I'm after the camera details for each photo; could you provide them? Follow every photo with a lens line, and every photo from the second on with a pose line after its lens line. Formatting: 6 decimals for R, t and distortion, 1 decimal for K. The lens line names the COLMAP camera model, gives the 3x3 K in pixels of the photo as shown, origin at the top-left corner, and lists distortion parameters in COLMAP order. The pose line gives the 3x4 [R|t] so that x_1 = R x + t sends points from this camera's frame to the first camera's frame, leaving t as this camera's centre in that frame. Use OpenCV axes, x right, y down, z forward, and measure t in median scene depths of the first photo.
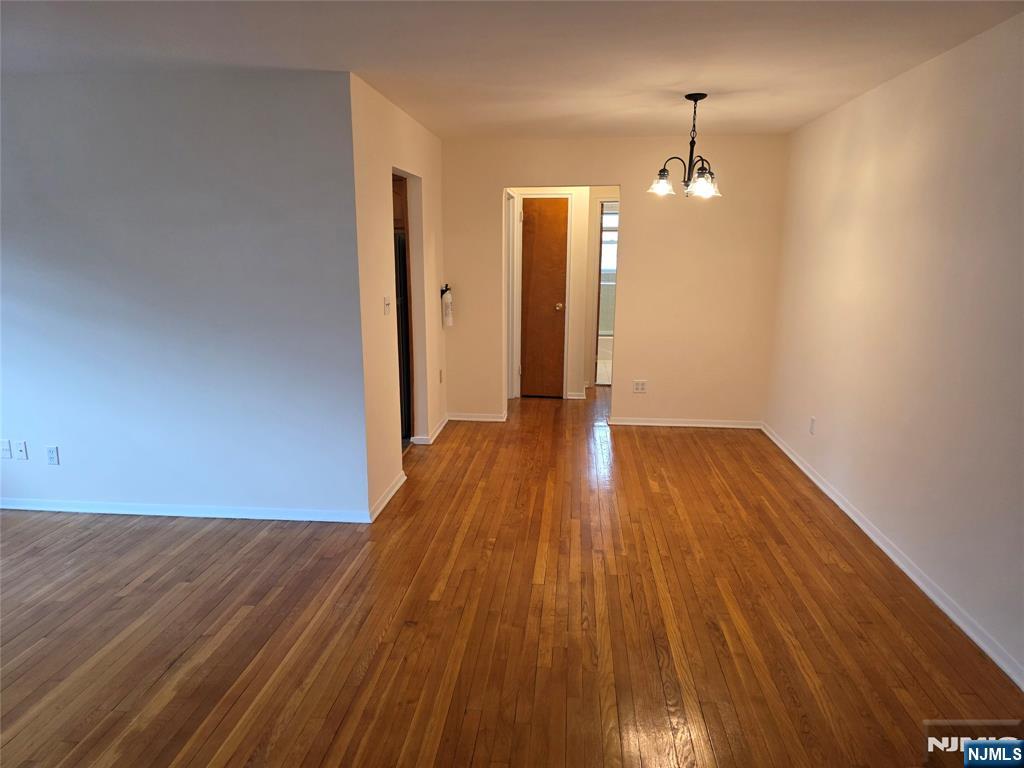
lens RADIAL K [[688.3, 0, 506.3], [0, 688.3, 383.1], [0, 0, 1]] dist [0.026631, -0.015255]
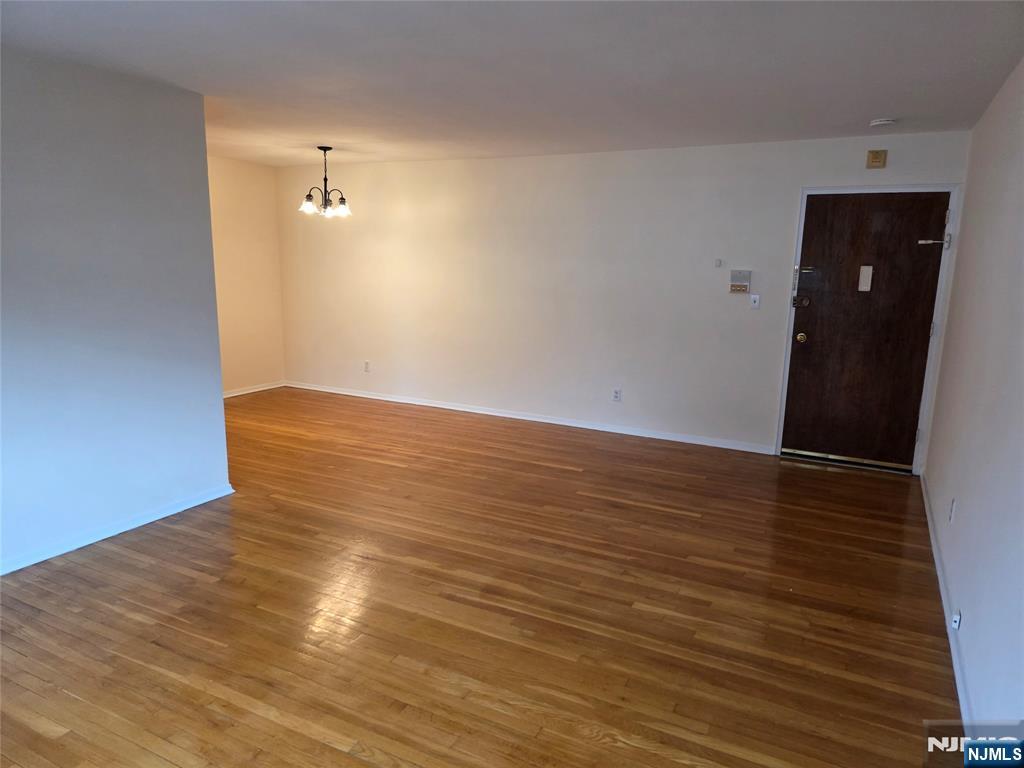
lens RADIAL K [[688.3, 0, 518.6], [0, 688.3, 385.8], [0, 0, 1]] dist [0.026631, -0.015255]
pose [[0.367285, -0.169714, 0.914494, -1.149755], [0.162066, 0.979849, 0.116753, -0.028084], [-0.915880, 0.105327, 0.387389, 0.124736]]
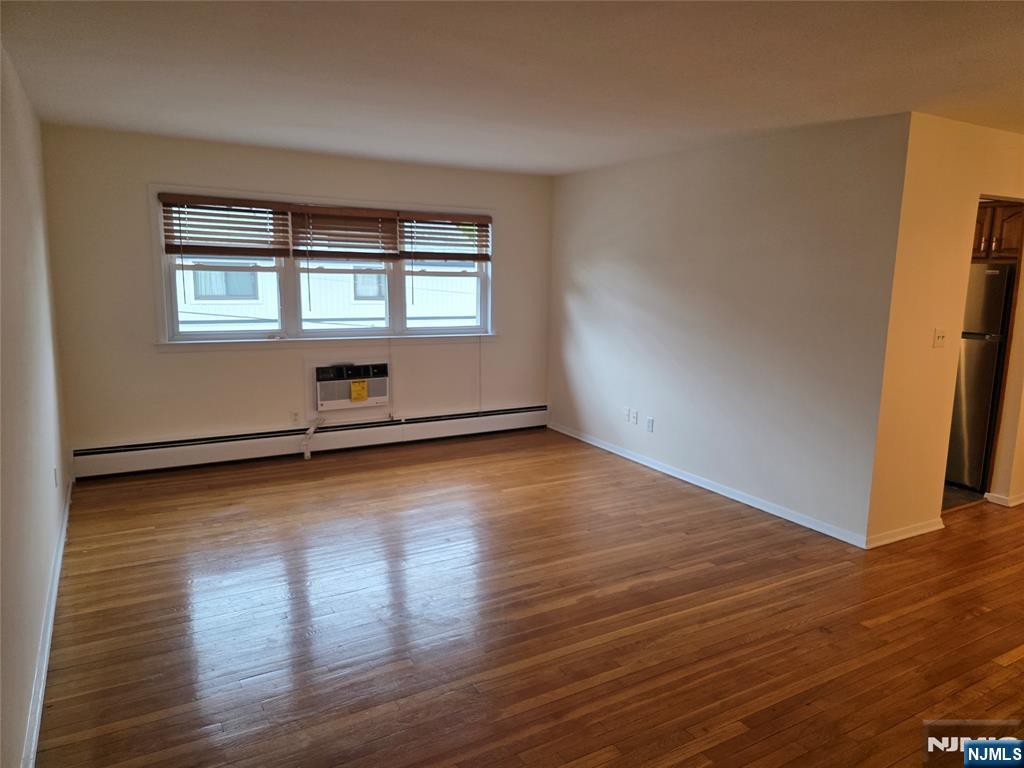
lens RADIAL K [[688.3, 0, 515.7], [0, 688.3, 379.4], [0, 0, 1]] dist [0.026631, -0.015255]
pose [[0.586742, 0.138325, -0.797872, 0.310616], [-0.174922, 0.983690, 0.041906, 0.005679], [0.790656, 0.114977, 0.601368, -0.050706]]
